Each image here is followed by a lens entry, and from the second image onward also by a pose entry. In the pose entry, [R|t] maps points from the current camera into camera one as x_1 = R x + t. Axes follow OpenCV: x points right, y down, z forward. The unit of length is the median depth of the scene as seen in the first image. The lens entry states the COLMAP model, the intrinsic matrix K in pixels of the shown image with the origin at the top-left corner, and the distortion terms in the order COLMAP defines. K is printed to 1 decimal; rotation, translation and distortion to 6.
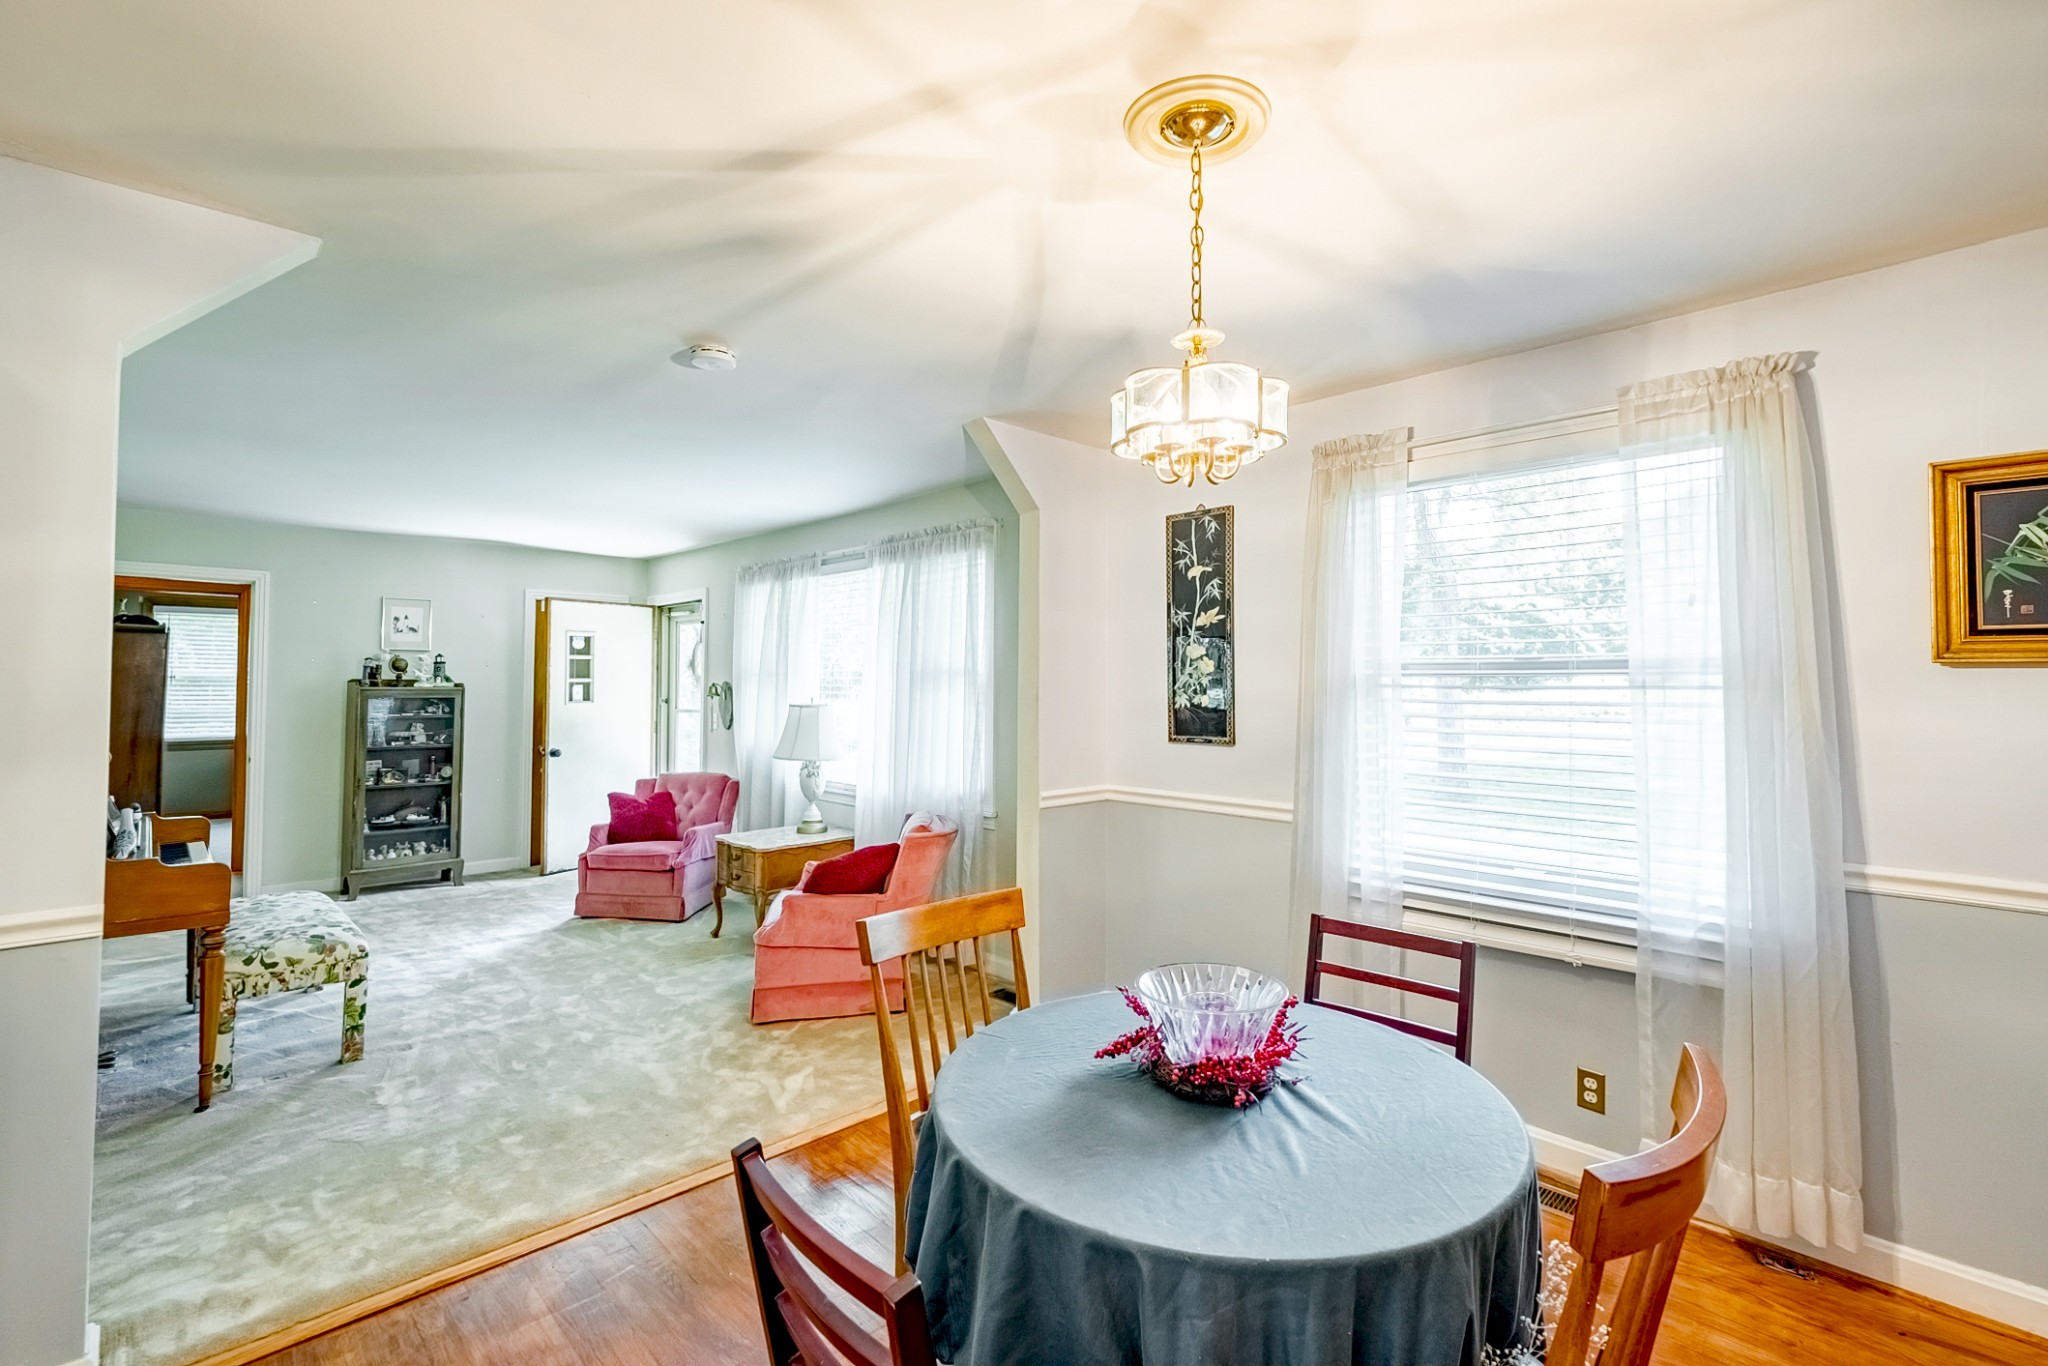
lens RADIAL K [[917.3, 0, 1023.1], [0, 917.3, 662.6], [0, 0, 1]] dist [-0.002130, 0.000040]
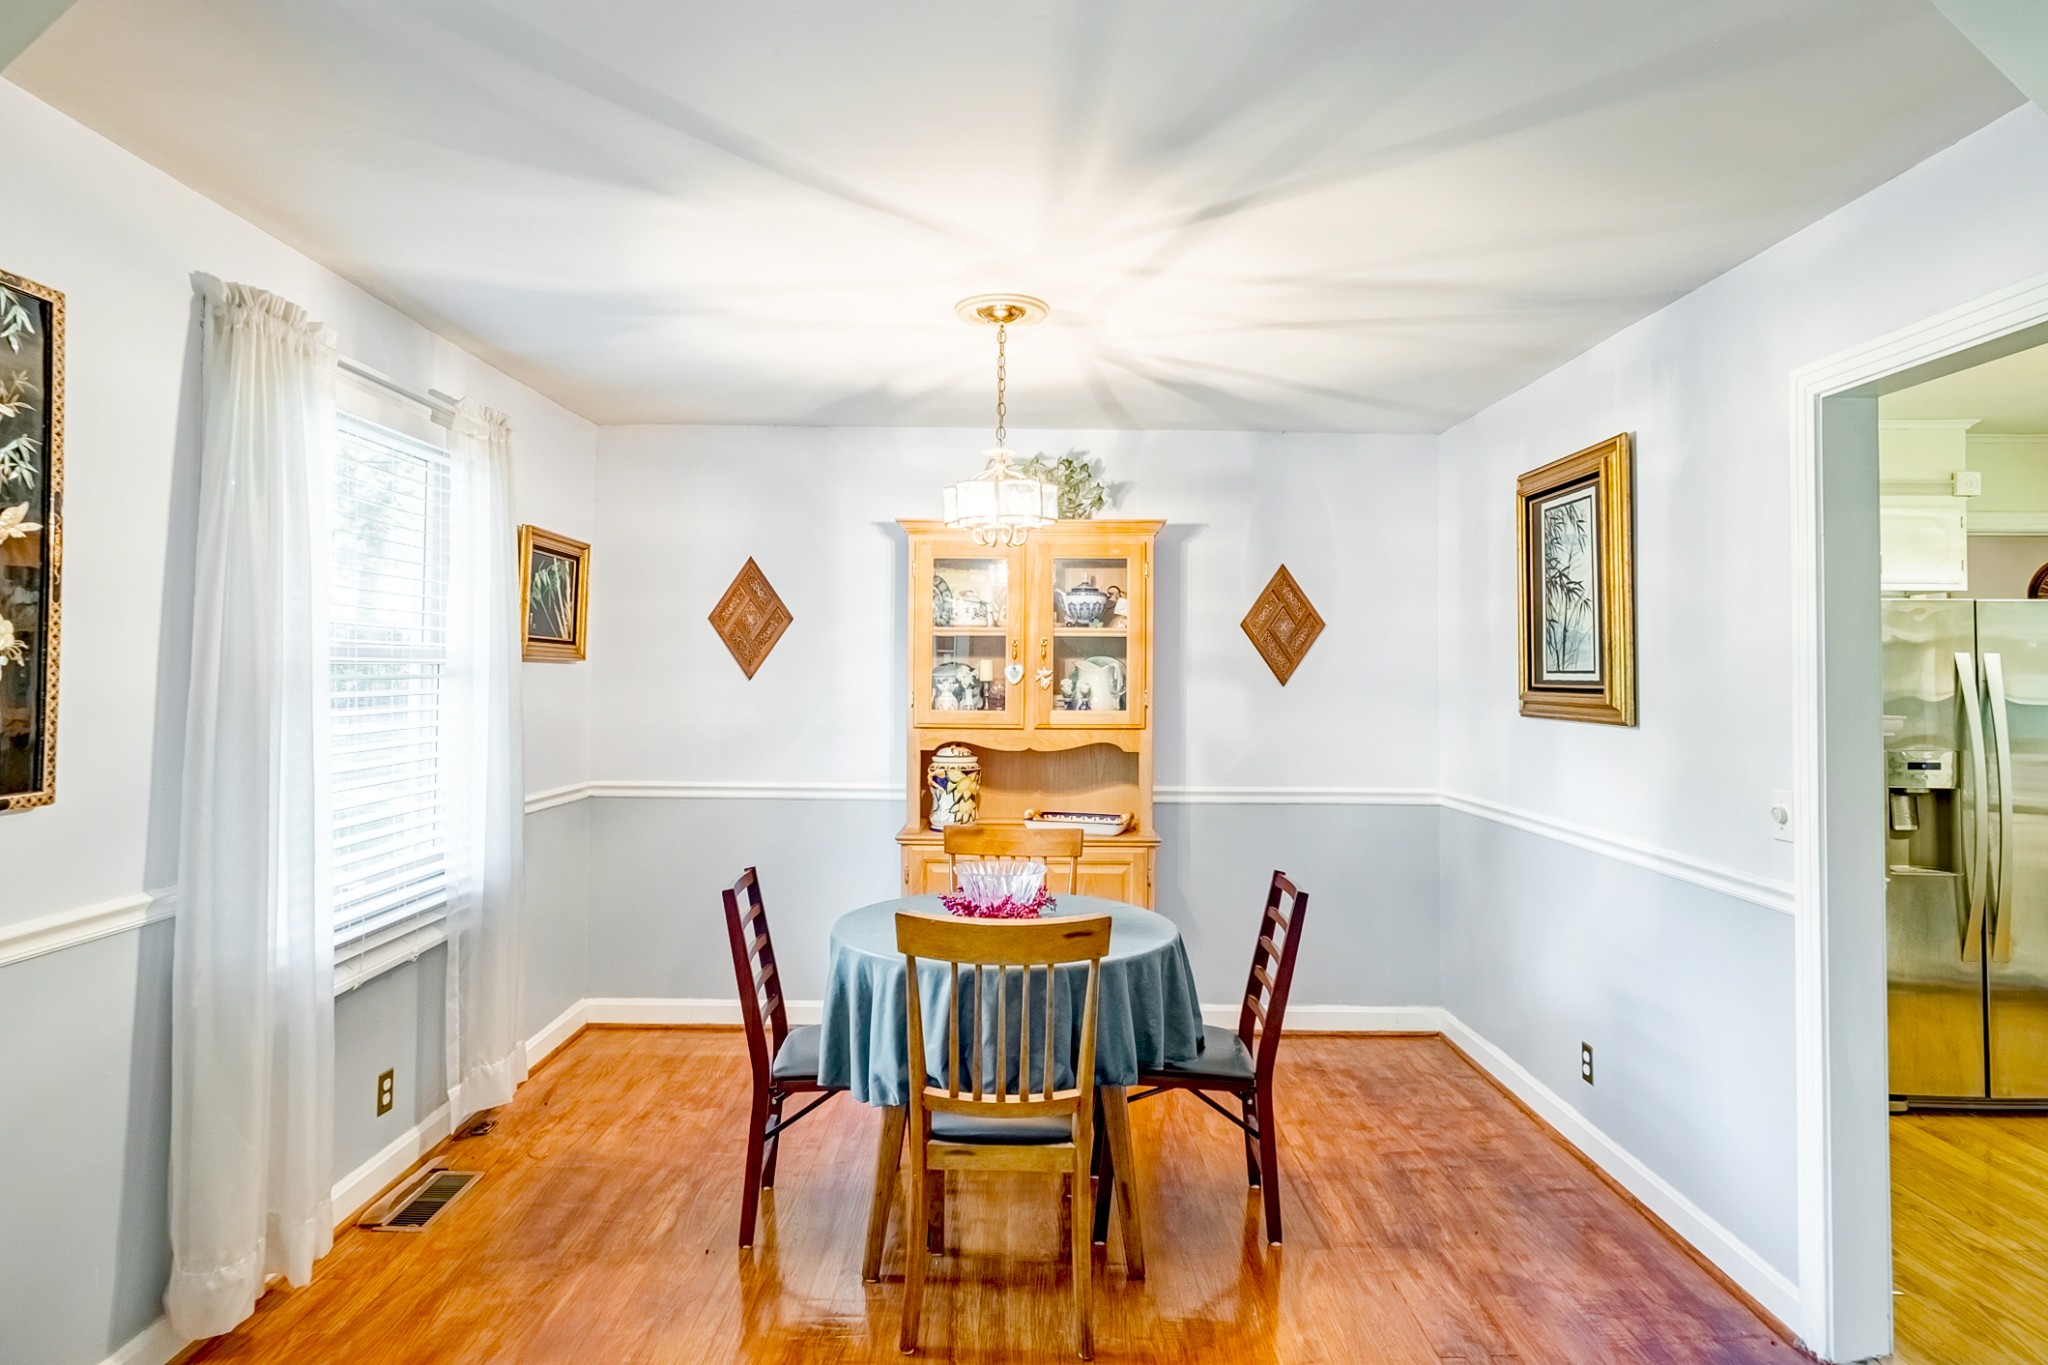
lens RADIAL K [[1103.3, 0, 1027.5], [0, 1103.3, 645.4], [0, 0, 1]] dist [-0.003877, -0.000419]
pose [[-0.716602, 0.008379, 0.697432, -0.738953], [-0.026642, 0.998869, -0.039375, 0.024677], [-0.696974, -0.046798, -0.715568, 1.493123]]
